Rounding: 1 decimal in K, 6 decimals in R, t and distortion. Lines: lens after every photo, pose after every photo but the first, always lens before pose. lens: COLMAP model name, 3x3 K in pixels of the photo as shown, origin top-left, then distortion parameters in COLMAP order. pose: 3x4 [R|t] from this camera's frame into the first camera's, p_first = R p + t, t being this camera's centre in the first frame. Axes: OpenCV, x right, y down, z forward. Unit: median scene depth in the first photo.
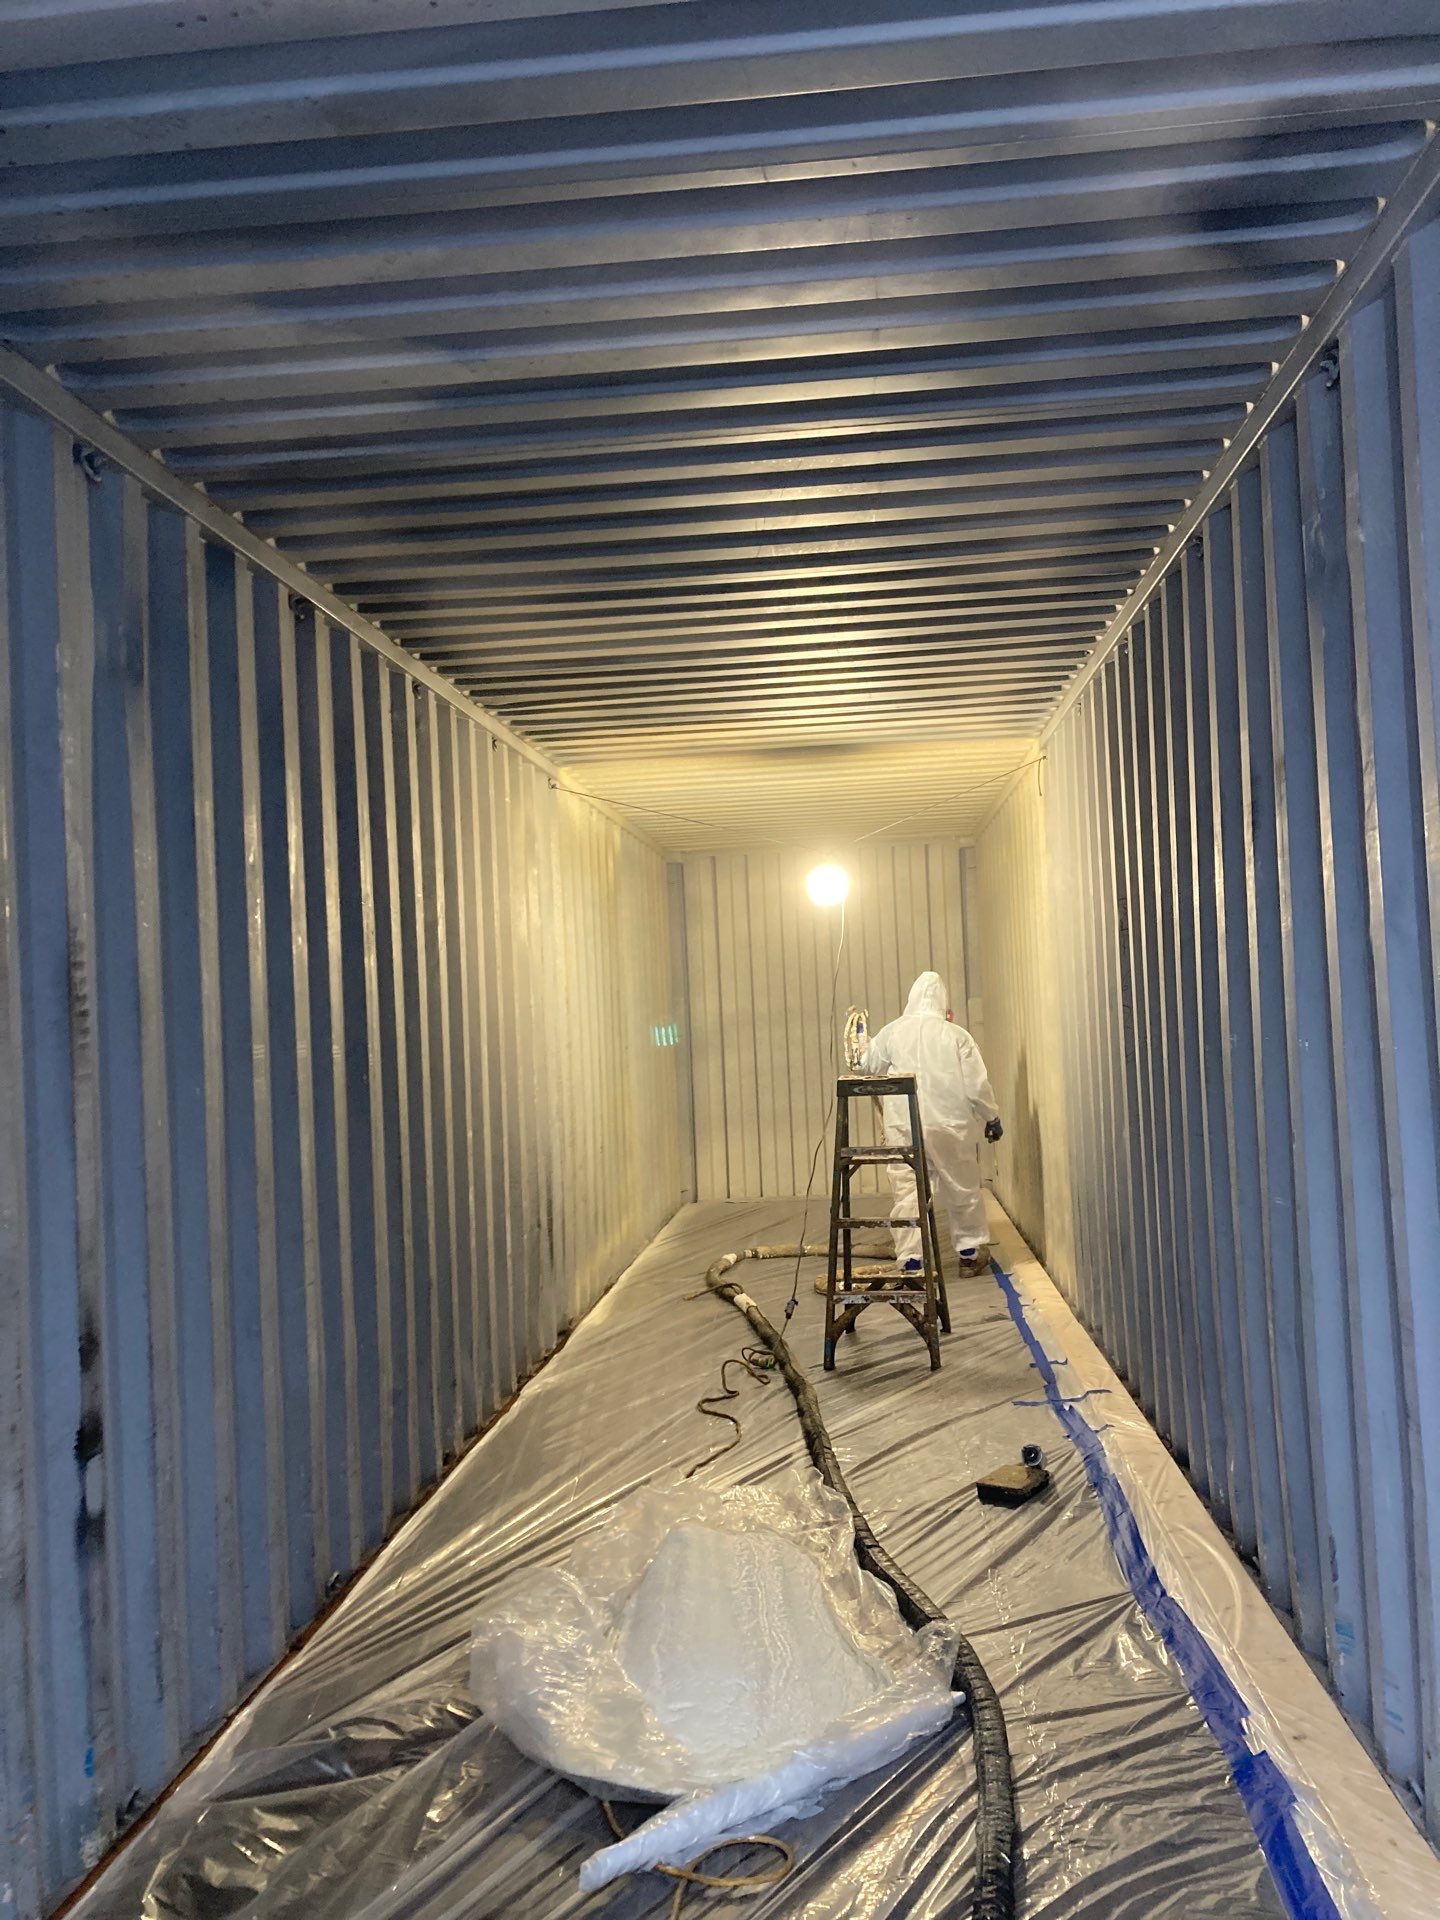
lens RADIAL K [[1486.1, 0, 720.0], [0, 1486.1, 960.0], [0, 0, 1]] dist [-0.049116, 0.071974]
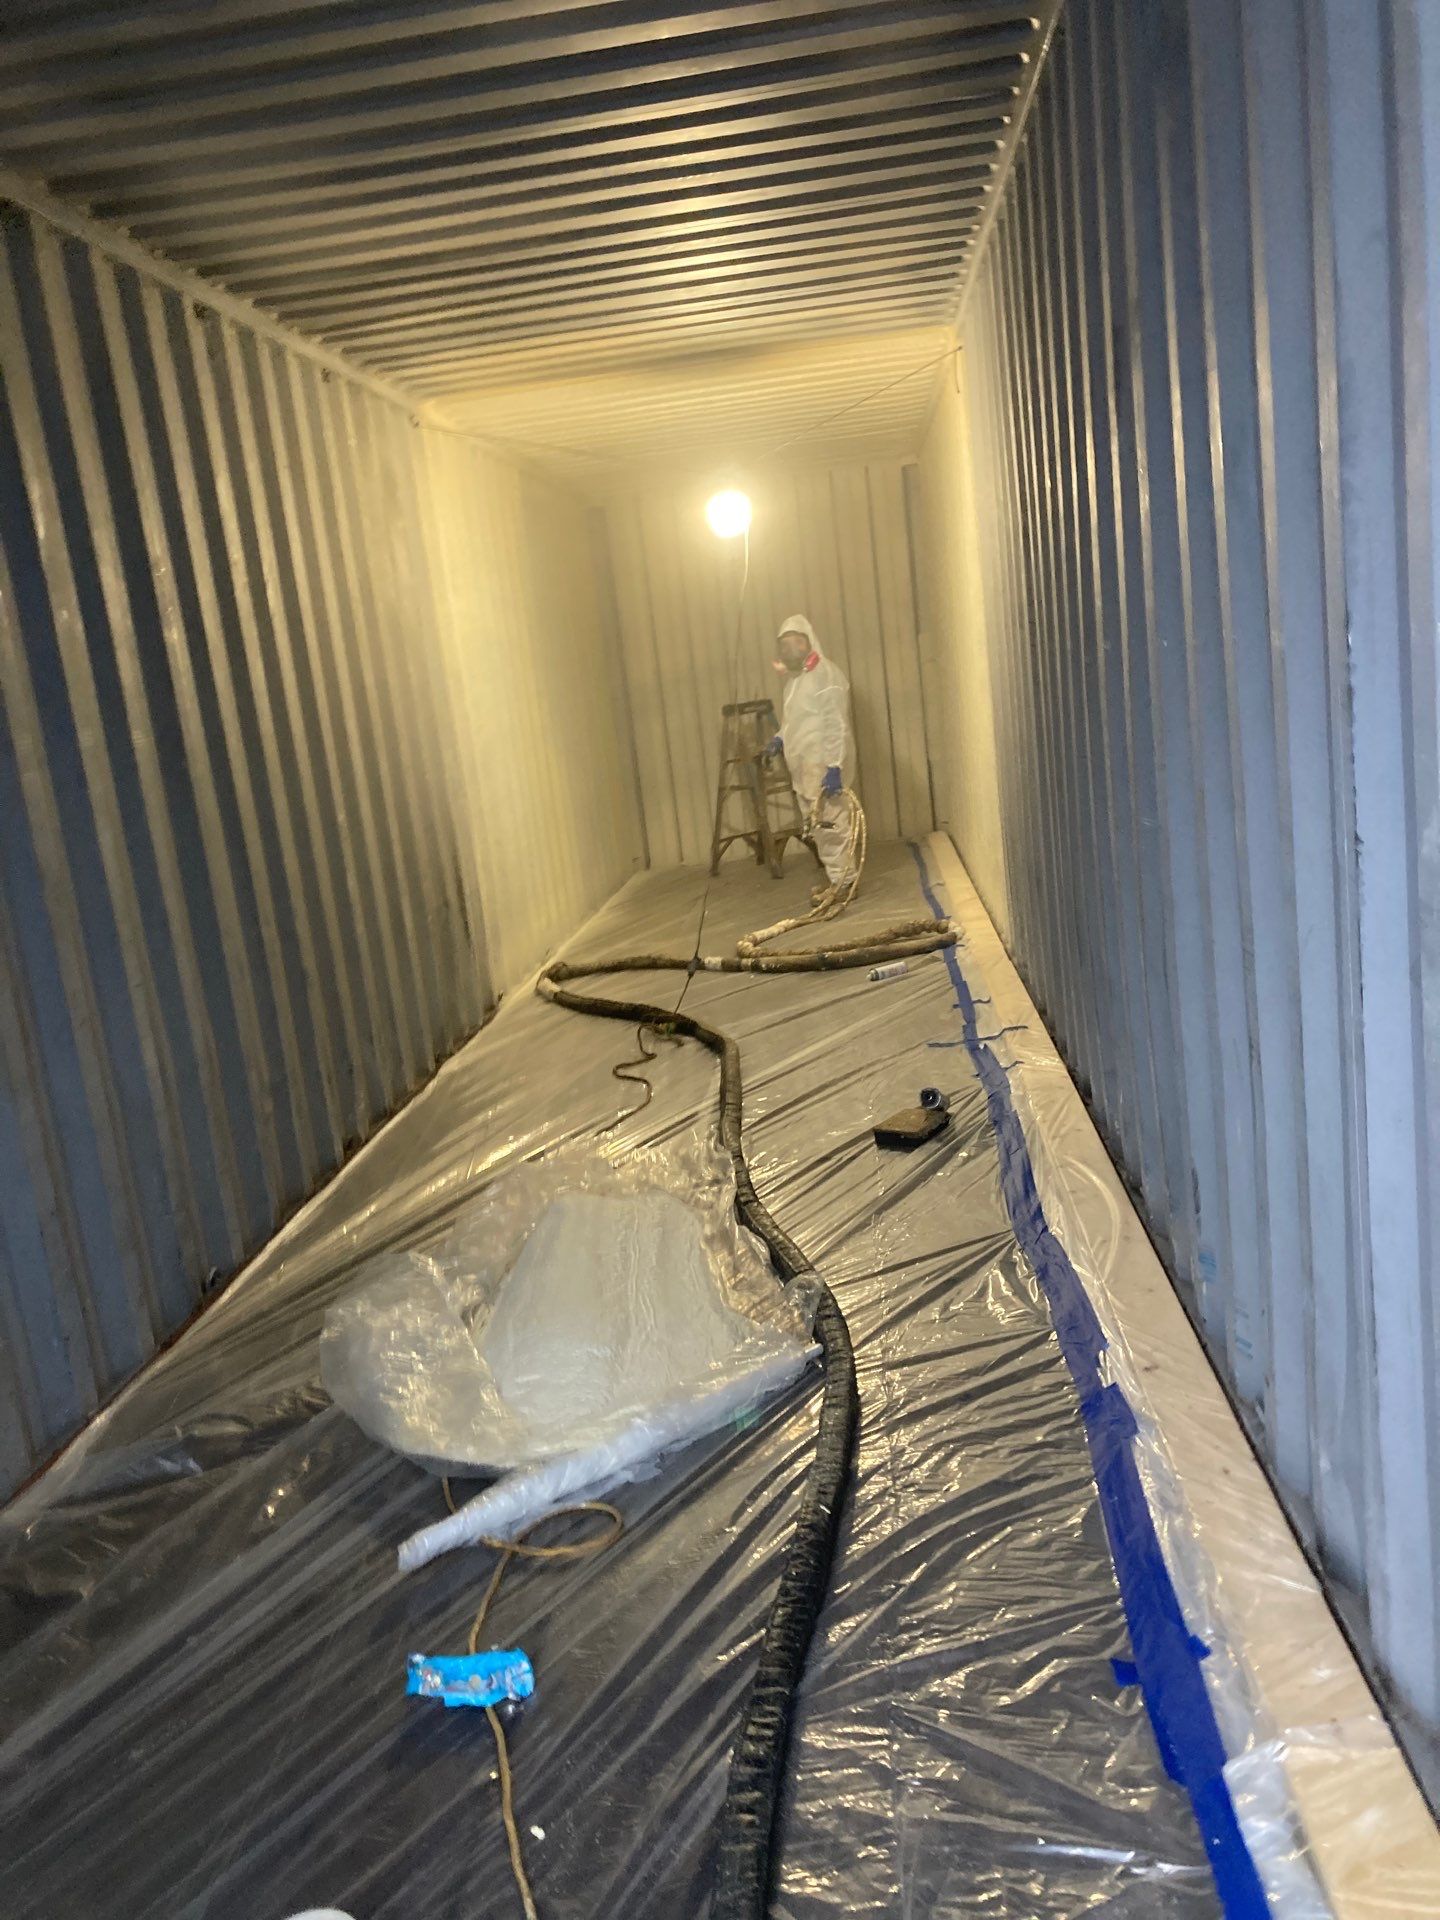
lens RADIAL K [[1460.3, 0, 720.0], [0, 1460.3, 960.0], [0, 0, 1]] dist [0.118437, -0.254156]
pose [[0.997136, -0.074623, -0.012305, 0.118258], [0.075472, 0.971243, 0.225810, 0.019210], [-0.004900, -0.226092, 0.974094, 0.092587]]
